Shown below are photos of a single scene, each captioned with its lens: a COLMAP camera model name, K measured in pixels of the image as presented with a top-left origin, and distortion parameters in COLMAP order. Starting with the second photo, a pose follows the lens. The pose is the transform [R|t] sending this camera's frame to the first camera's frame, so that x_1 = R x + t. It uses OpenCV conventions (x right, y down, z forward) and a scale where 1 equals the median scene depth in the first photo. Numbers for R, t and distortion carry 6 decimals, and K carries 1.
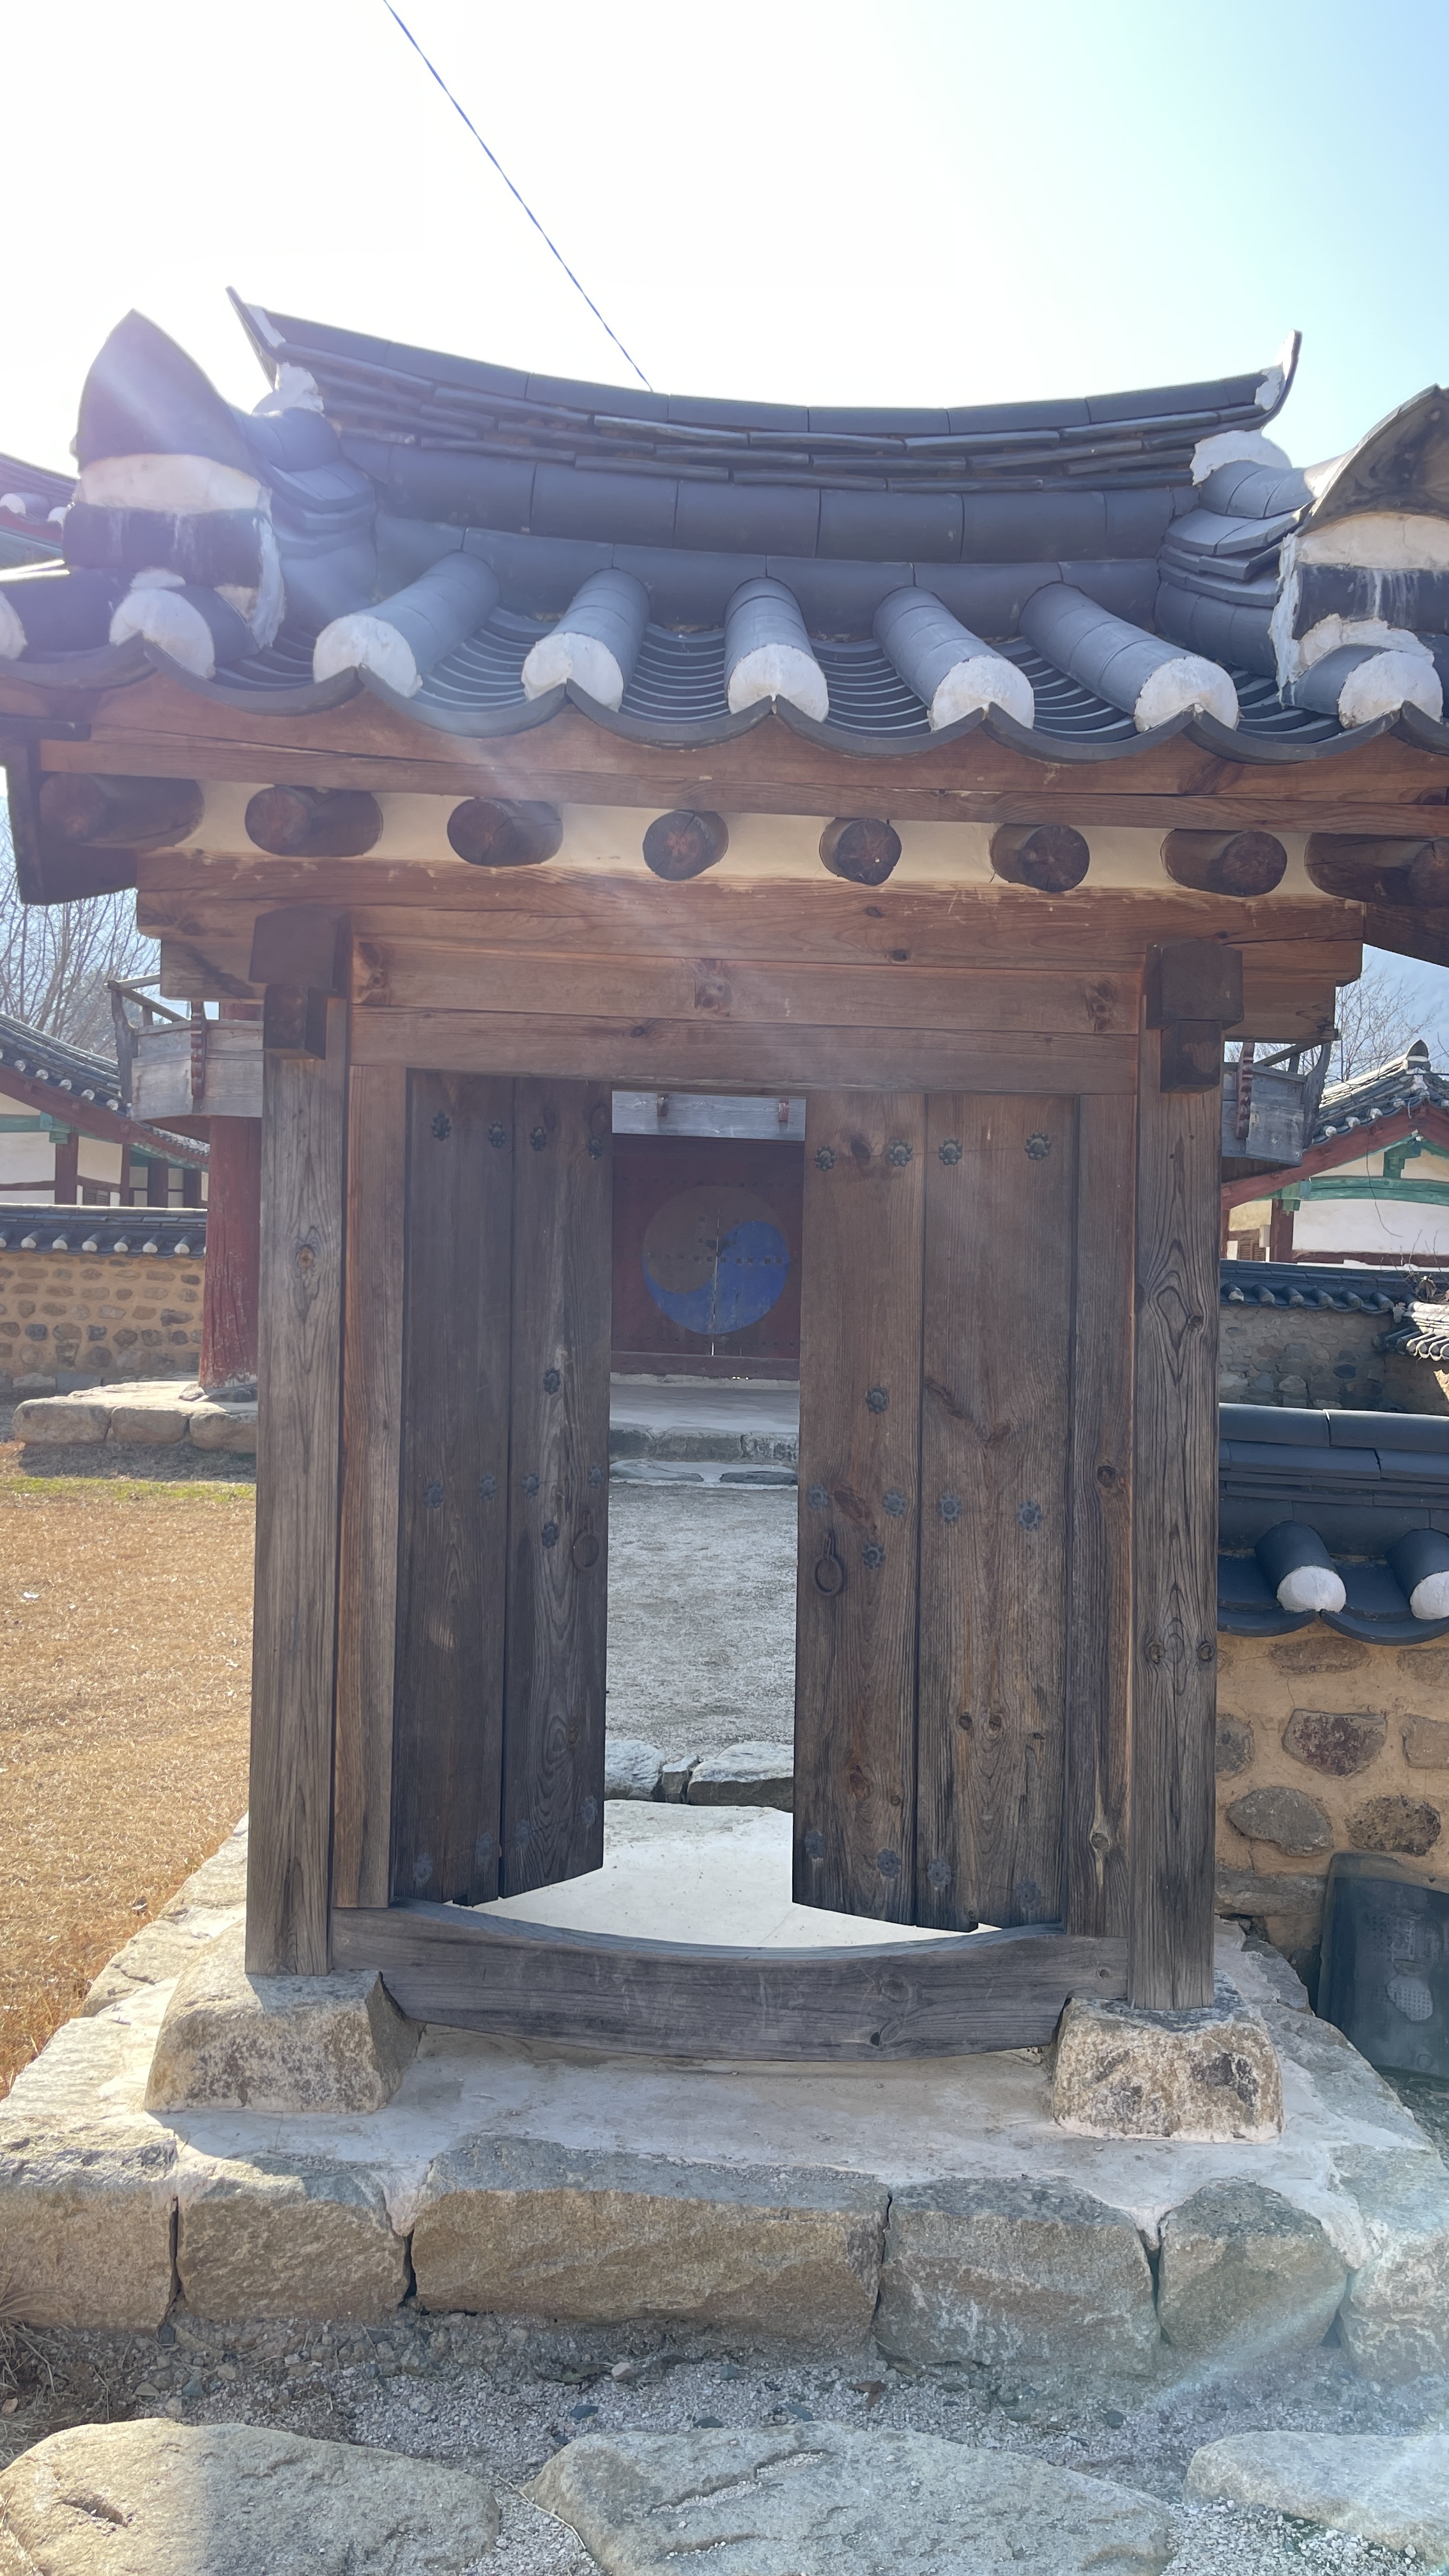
lens RADIAL K [[1988.0, 0, 728.7], [0, 1988.0, 1281.3], [0, 0, 1]] dist [0.014800, 0.000973]
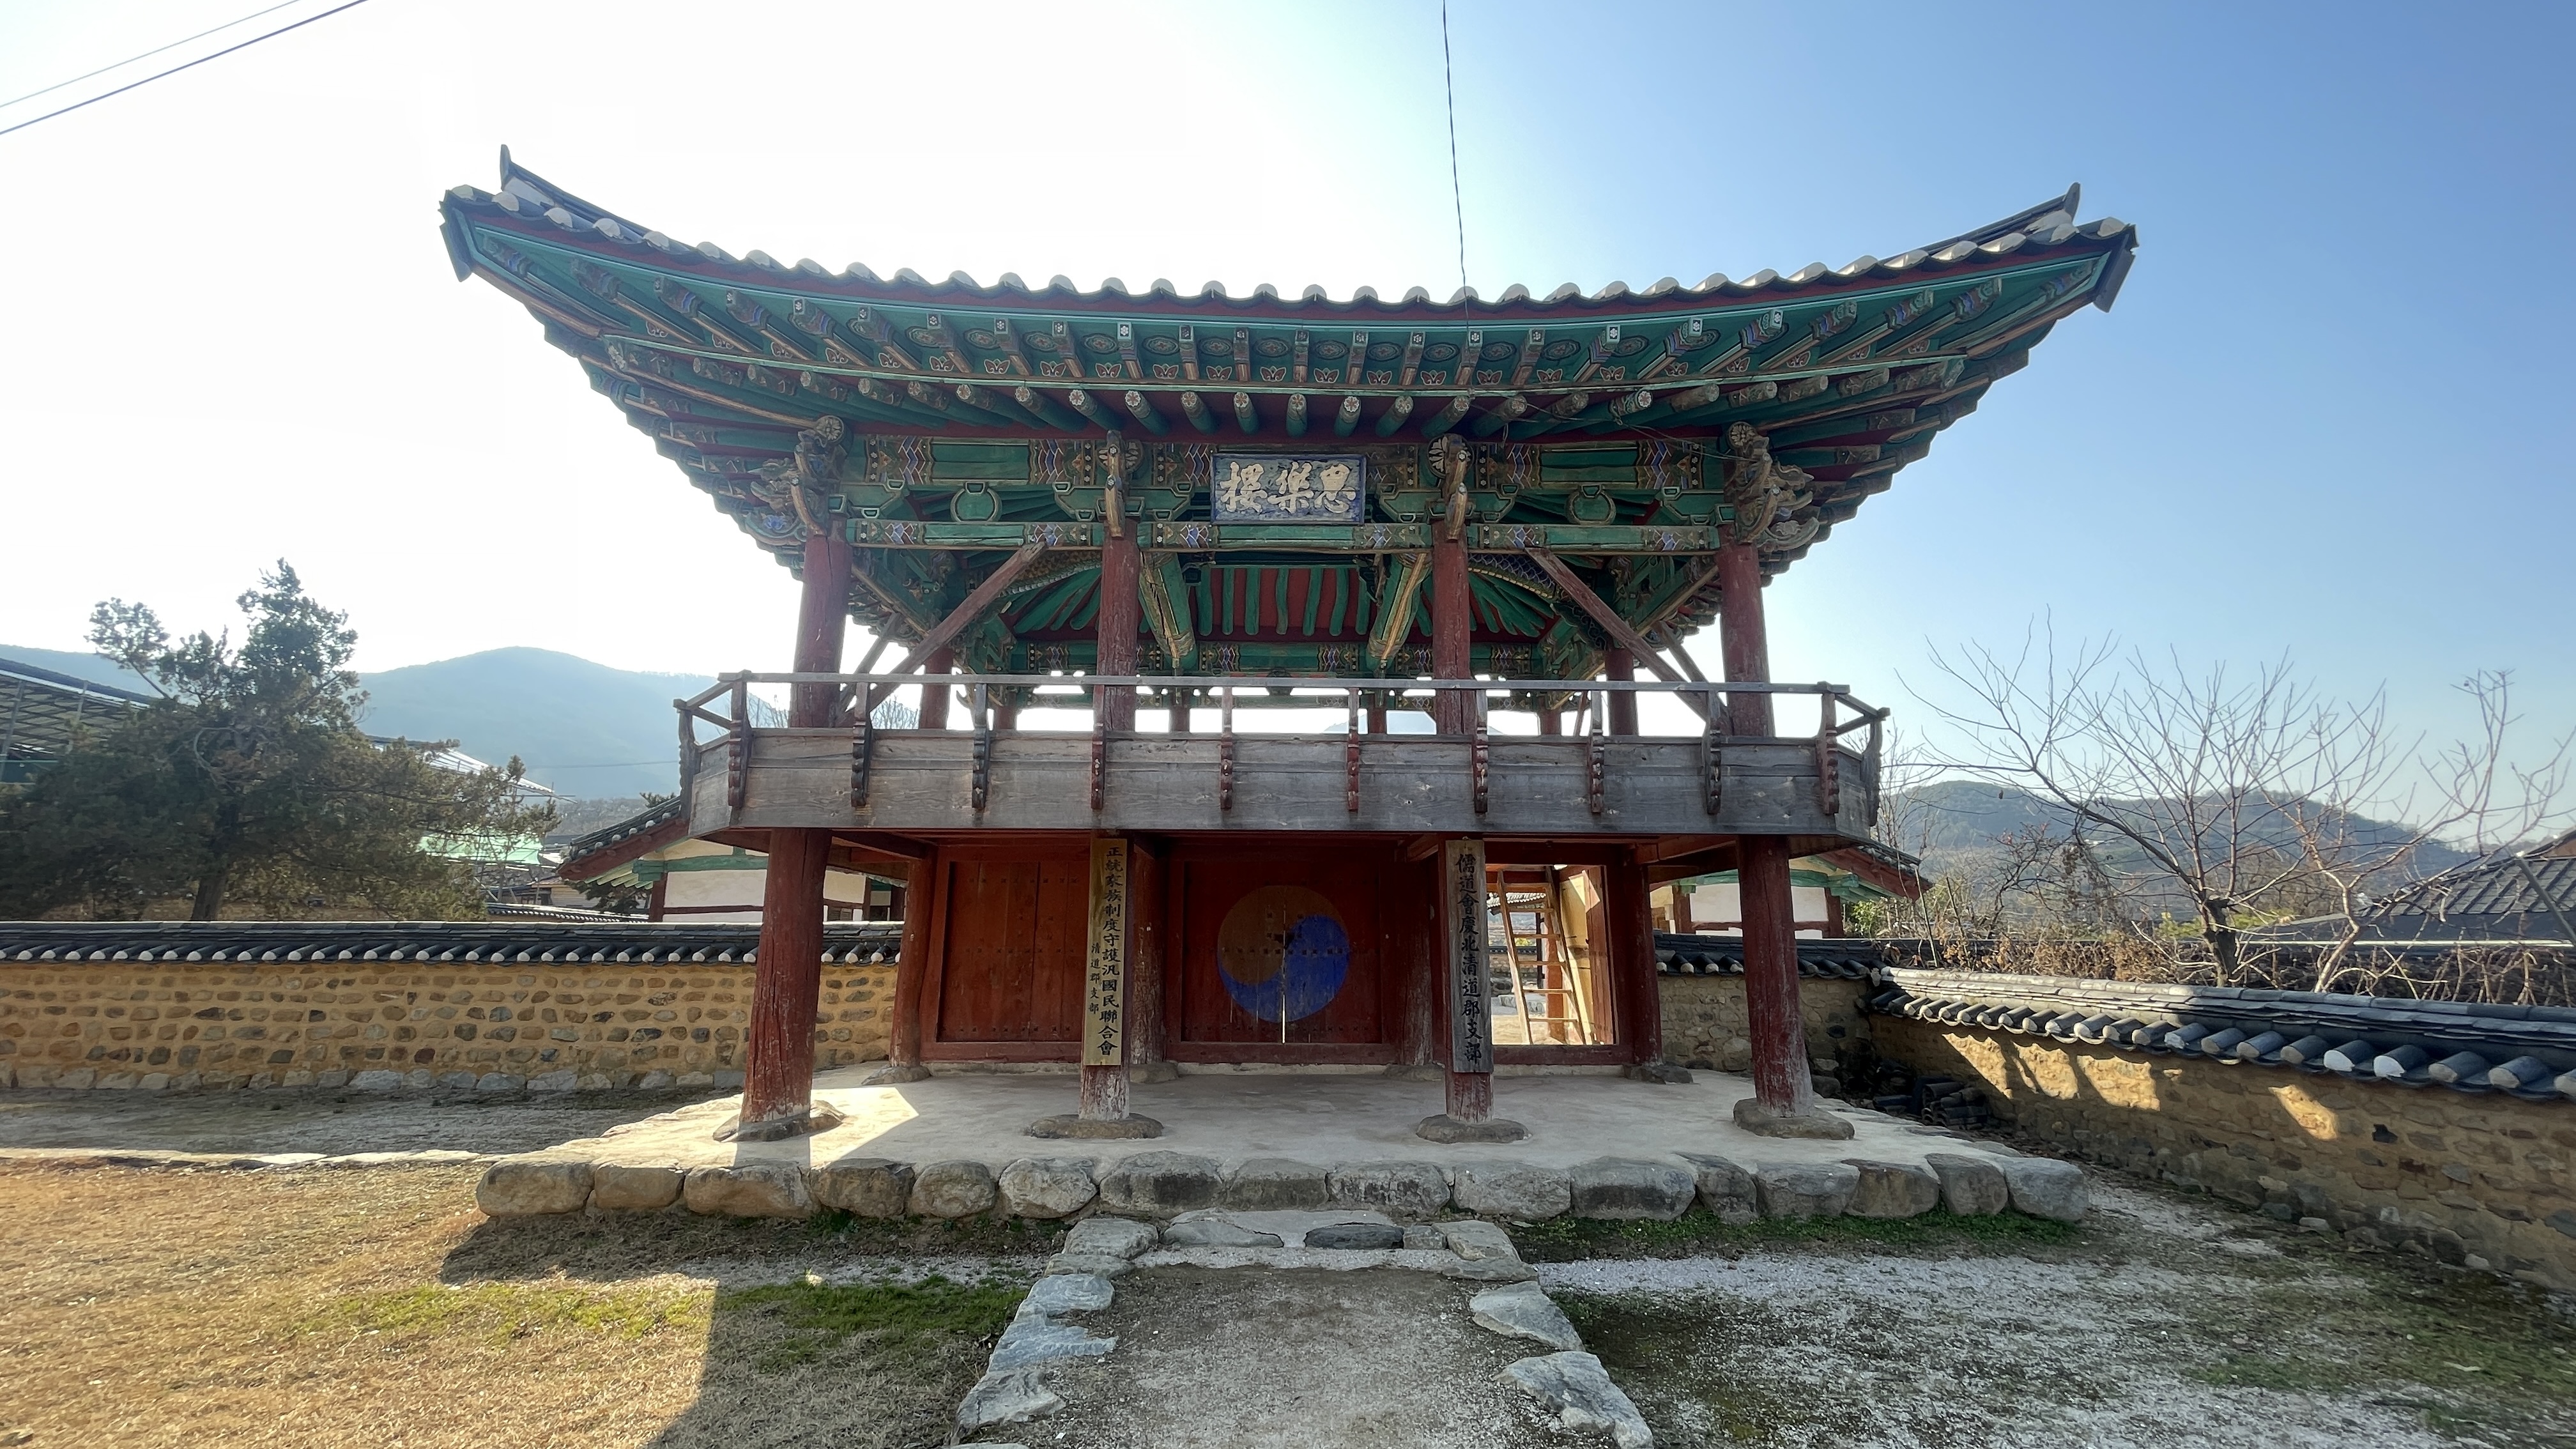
lens RADIAL K [[1054.8, 0, 1274.2], [0, 1054.8, 726.2], [0, 0, 1]] dist [0.001299, -0.000198]
pose [[0.999378, -0.035248, -0.000875, -0.006254], [0.034334, 0.978492, -0.203406, -0.014284], [0.008026, 0.203250, 0.979094, 0.368552]]
